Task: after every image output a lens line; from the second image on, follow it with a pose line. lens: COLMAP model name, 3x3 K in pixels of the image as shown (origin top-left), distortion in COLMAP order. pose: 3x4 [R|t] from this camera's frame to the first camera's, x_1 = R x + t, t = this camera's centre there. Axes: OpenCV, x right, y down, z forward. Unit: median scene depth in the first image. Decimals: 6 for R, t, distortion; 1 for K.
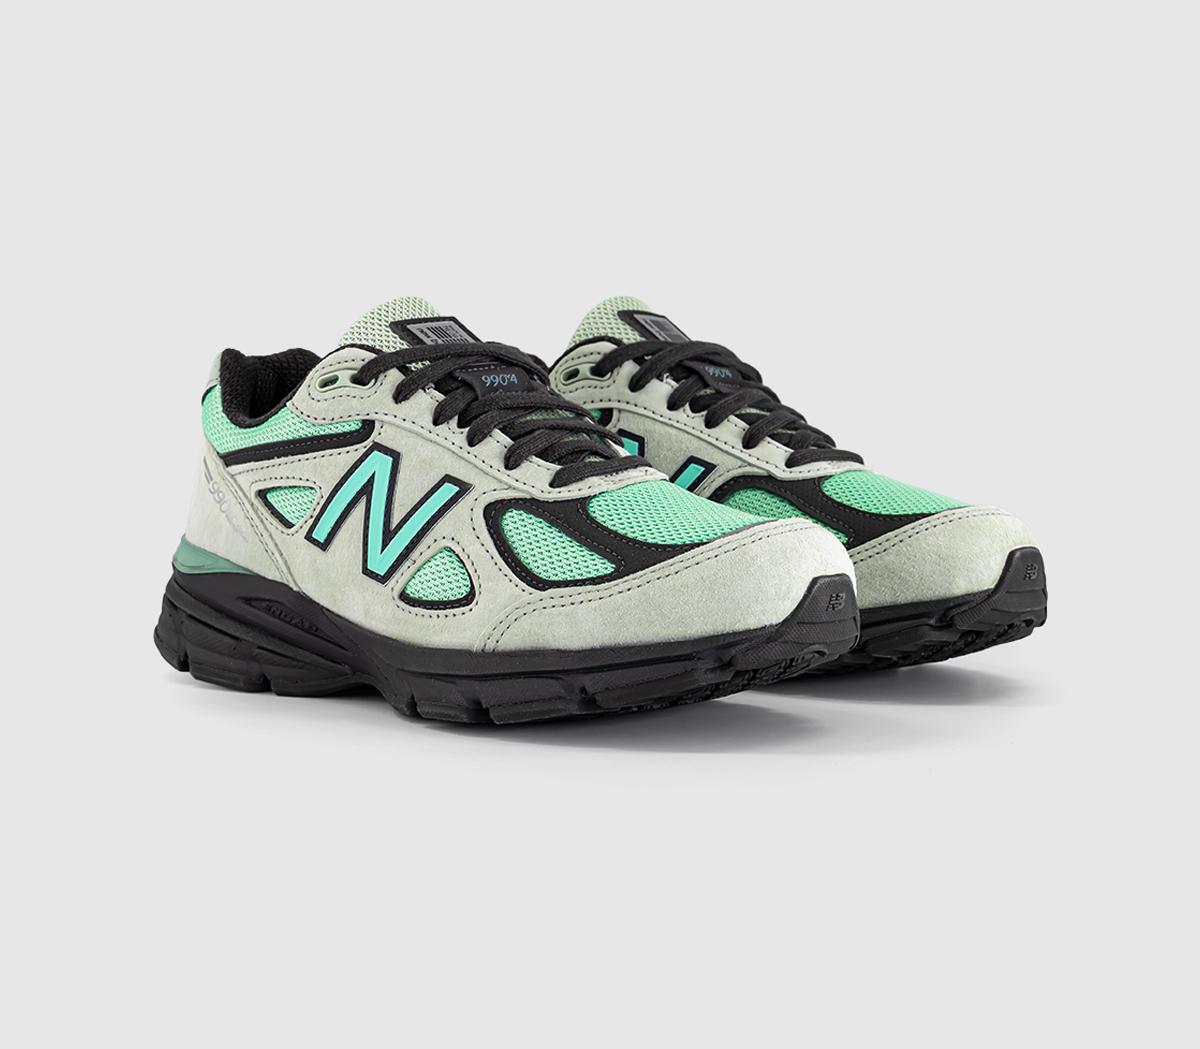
lens RADIAL K [[2076.9, 0, 694.7], [0, 2076.9, 523.9], [0, 0, 1]] dist [0.039481, 0.023246]
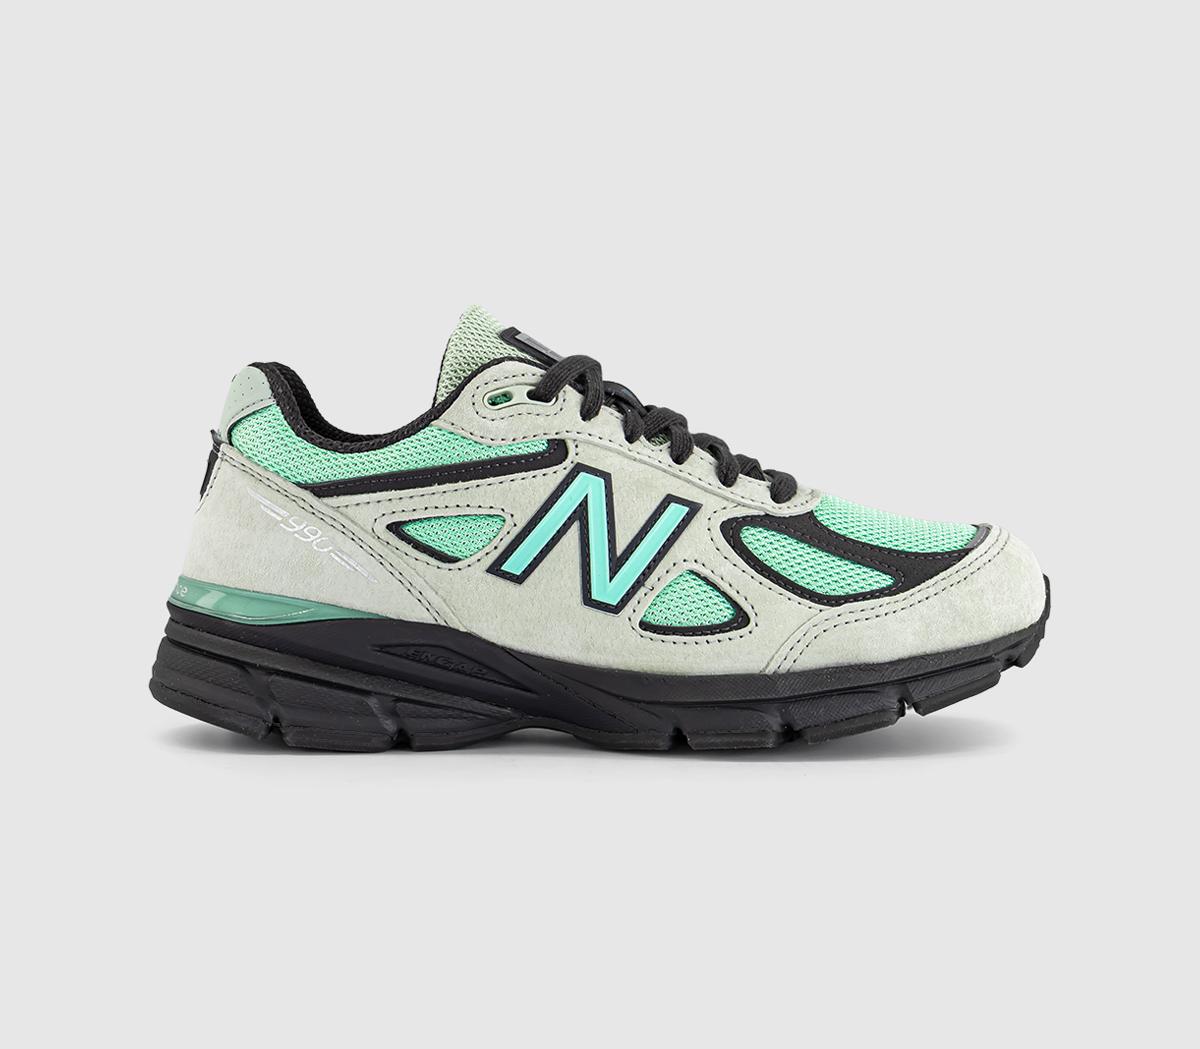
lens RADIAL K [[2076.9, 0, 694.7], [0, 2076.9, 523.9], [0, 0, 1]] dist [0.039481, 0.023246]
pose [[0.808103, -0.047202, 0.587148, -0.659290], [0.049998, 0.998683, 0.011473, -0.020301], [-0.586916, 0.020085, 0.809399, 0.220633]]
